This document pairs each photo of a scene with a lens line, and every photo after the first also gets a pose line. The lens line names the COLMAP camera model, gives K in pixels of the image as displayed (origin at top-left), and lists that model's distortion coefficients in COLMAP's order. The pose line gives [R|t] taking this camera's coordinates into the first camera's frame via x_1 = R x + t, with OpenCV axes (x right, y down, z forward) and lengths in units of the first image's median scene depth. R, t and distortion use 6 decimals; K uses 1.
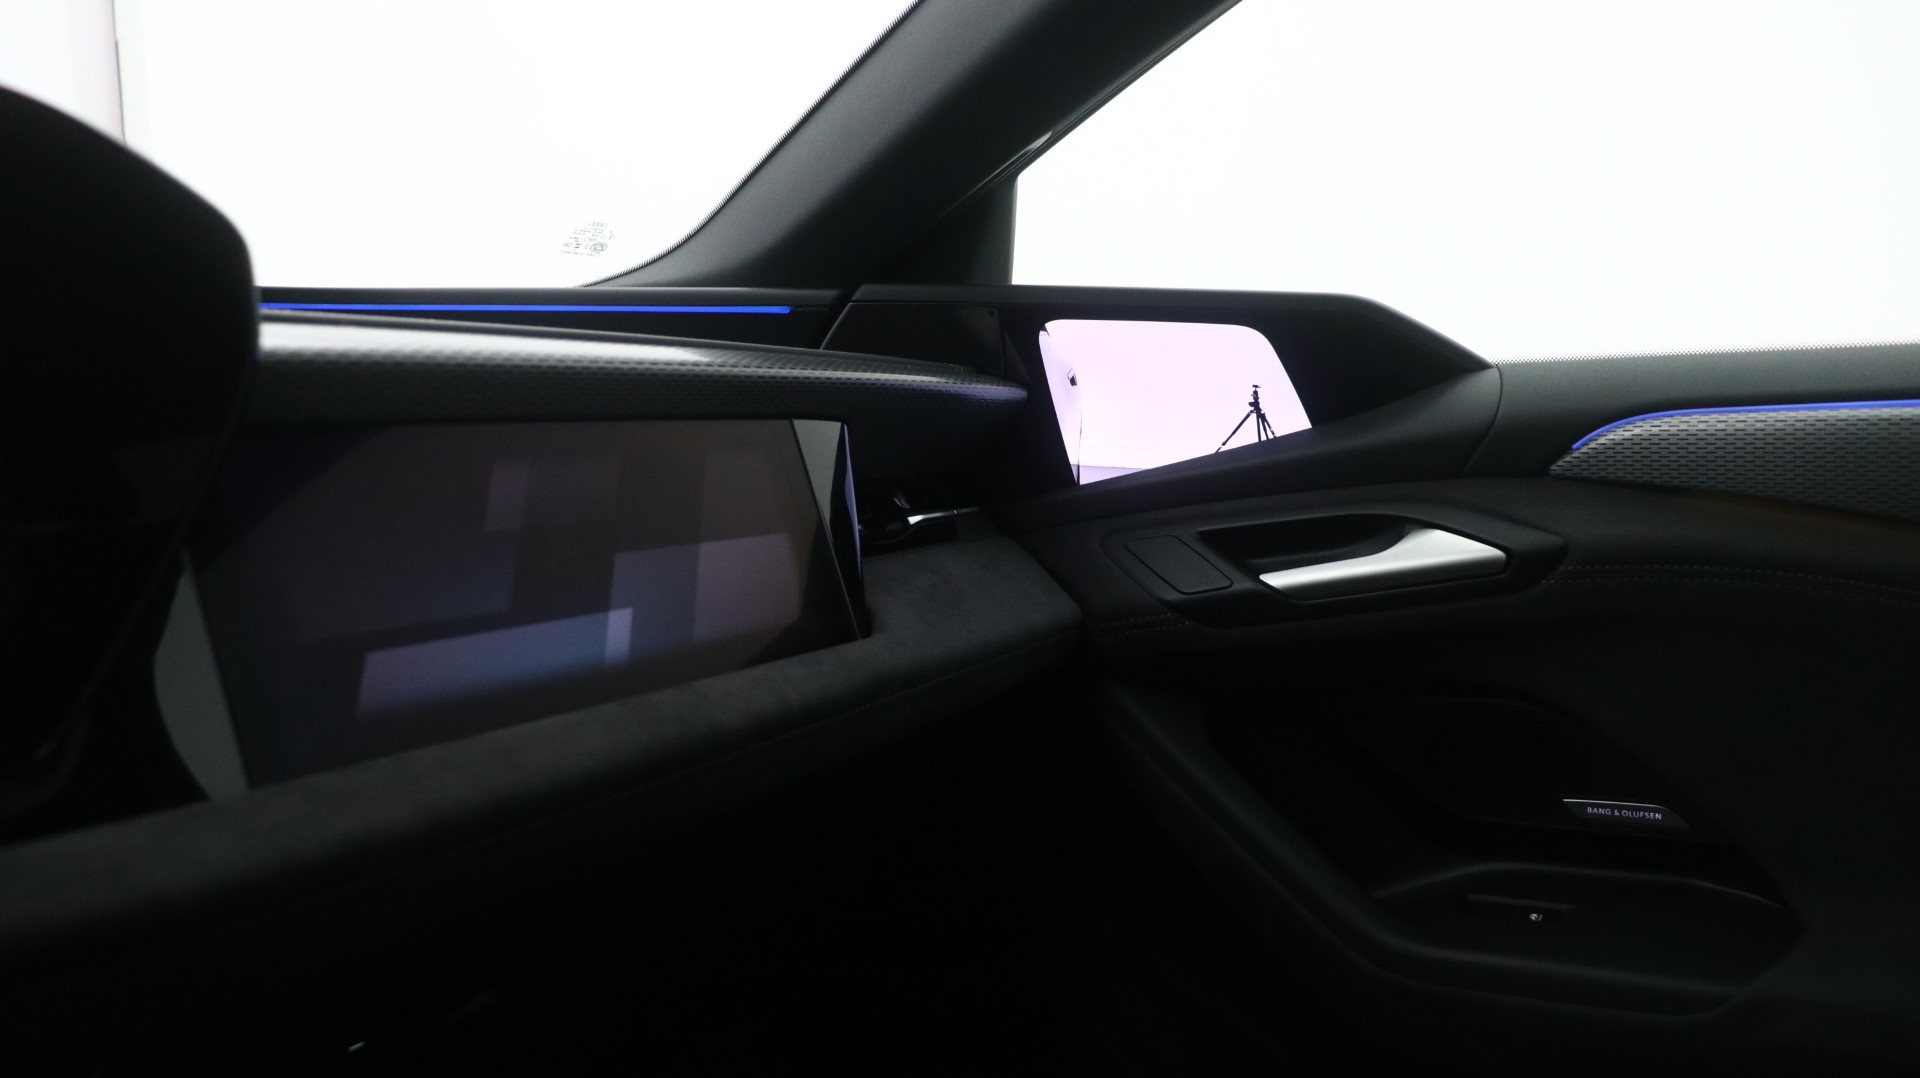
lens RADIAL K [[1548.3, 0, 960.0], [0, 1548.3, 539.0], [0, 0, 1]] dist [-0.020668, 0.003019]
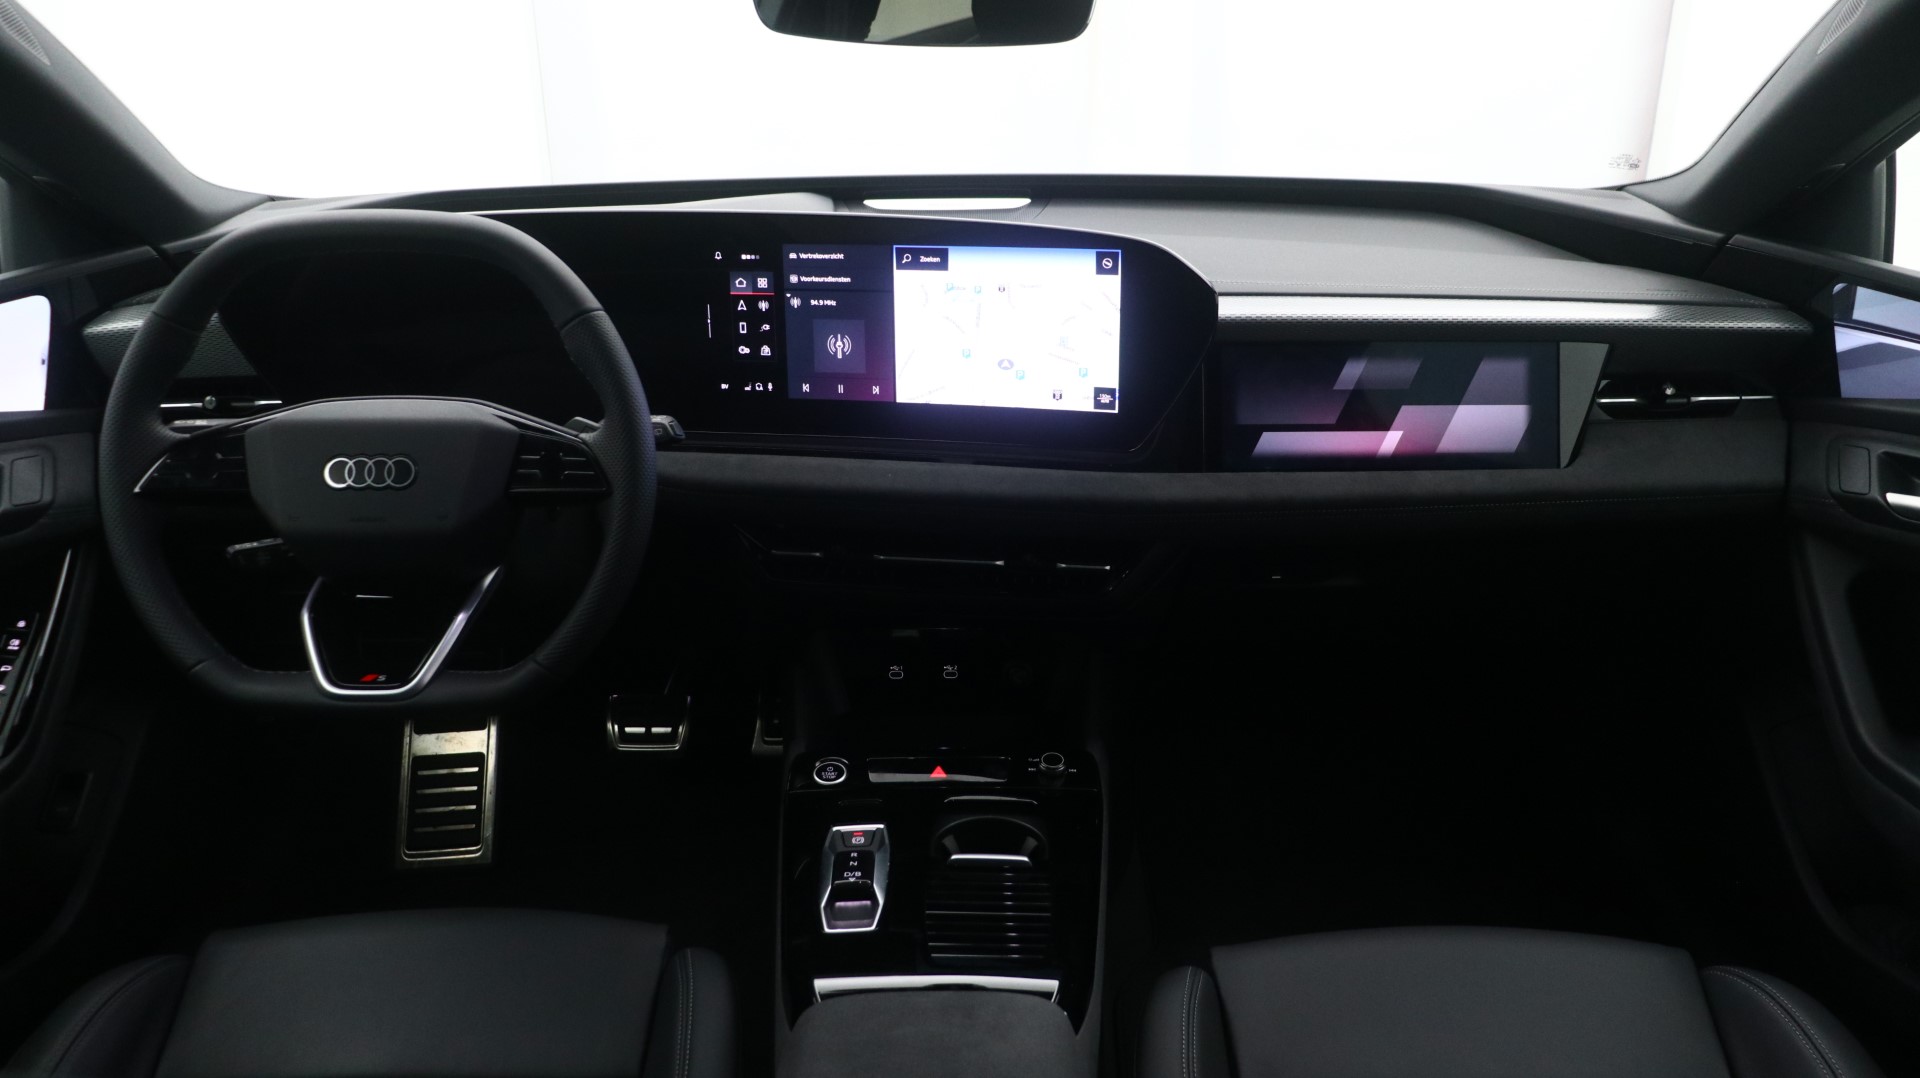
lens RADIAL K [[1548.3, 0, 960.0], [0, 1548.3, 539.0], [0, 0, 1]] dist [-0.020668, 0.003019]
pose [[0.573592, 0.292583, -0.765106, 0.964334], [-0.090803, 0.950989, 0.295592, -0.336290], [0.814092, -0.100076, 0.572047, -0.654798]]
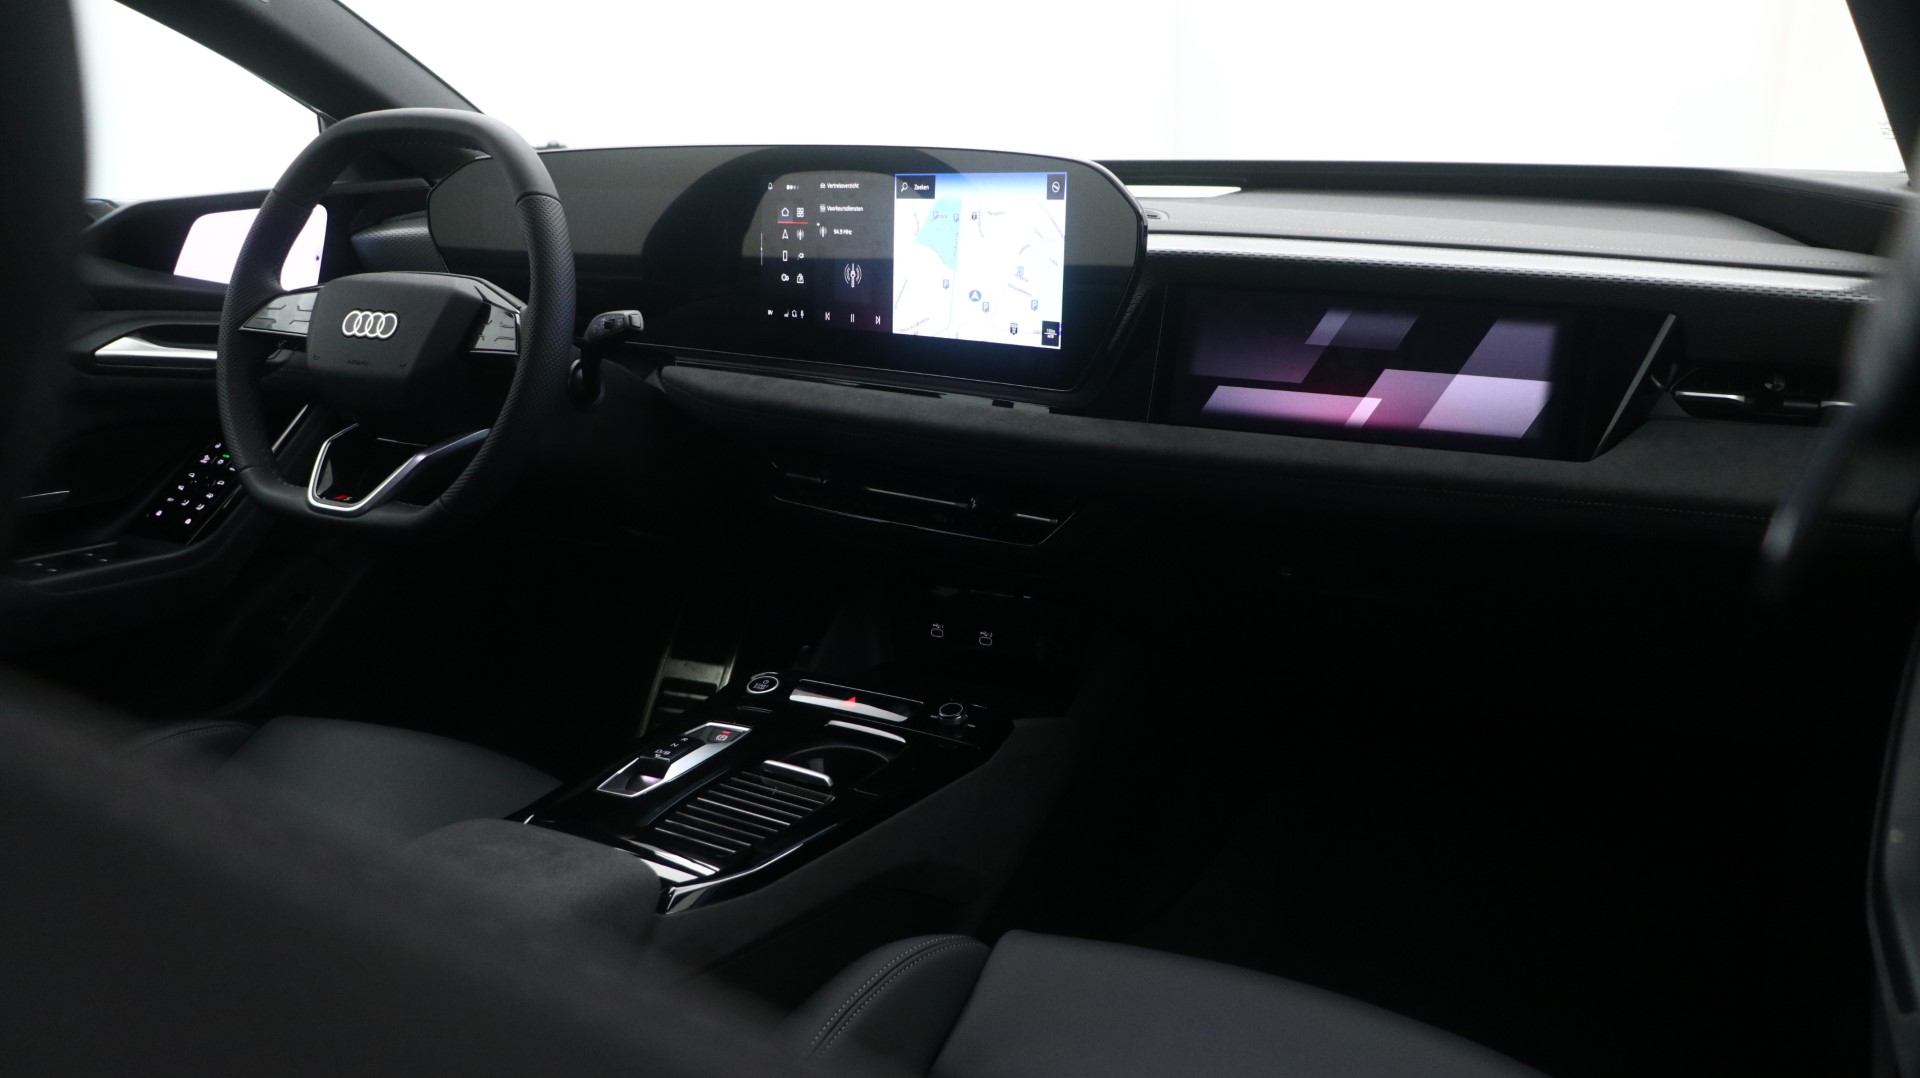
lens RADIAL K [[1548.3, 0, 960.0], [0, 1548.3, 539.0], [0, 0, 1]] dist [-0.020668, 0.003019]
pose [[0.095872, 0.270076, -0.958054, 1.304356], [-0.099484, 0.960268, 0.260745, -0.189616], [0.990410, 0.070313, 0.118931, 0.246479]]
